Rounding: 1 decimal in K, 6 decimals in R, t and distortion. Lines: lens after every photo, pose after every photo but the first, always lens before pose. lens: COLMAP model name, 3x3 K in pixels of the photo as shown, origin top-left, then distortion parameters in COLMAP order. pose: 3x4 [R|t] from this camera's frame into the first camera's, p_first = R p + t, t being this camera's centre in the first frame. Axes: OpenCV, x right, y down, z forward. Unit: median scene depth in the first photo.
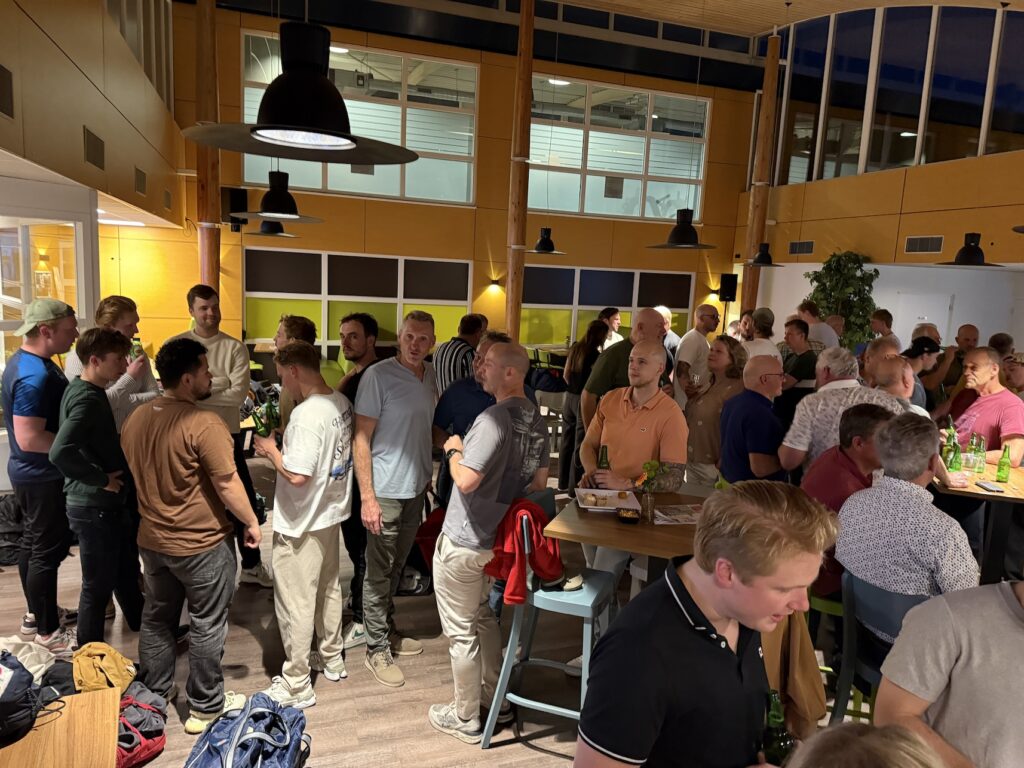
lens RADIAL K [[718.5, 0, 510.1], [0, 718.5, 379.5], [0, 0, 1]] dist [0.146333, -0.247826]
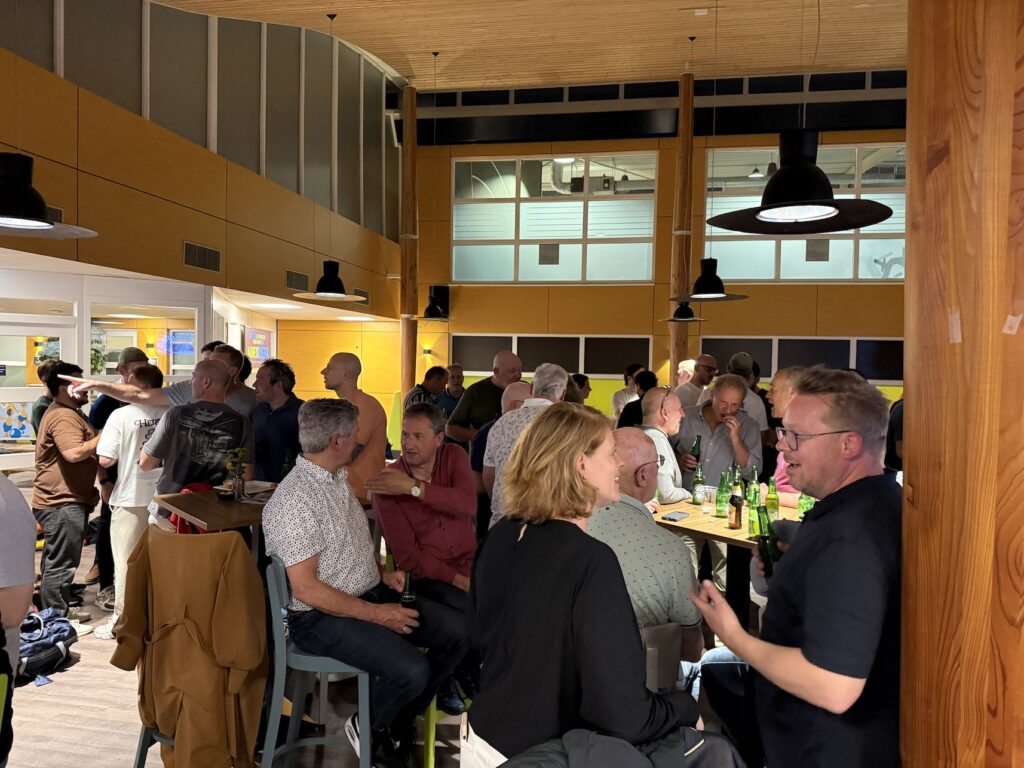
lens RADIAL K [[677.5, 0, 512.1], [0, 677.5, 368.1], [0, 0, 1]] dist [0.096825, -0.035924]
pose [[0.884155, -0.023624, -0.466597, 0.352190], [-0.035430, 0.992454, -0.117384, -0.000125], [0.465849, 0.120317, 0.876646, 0.125533]]
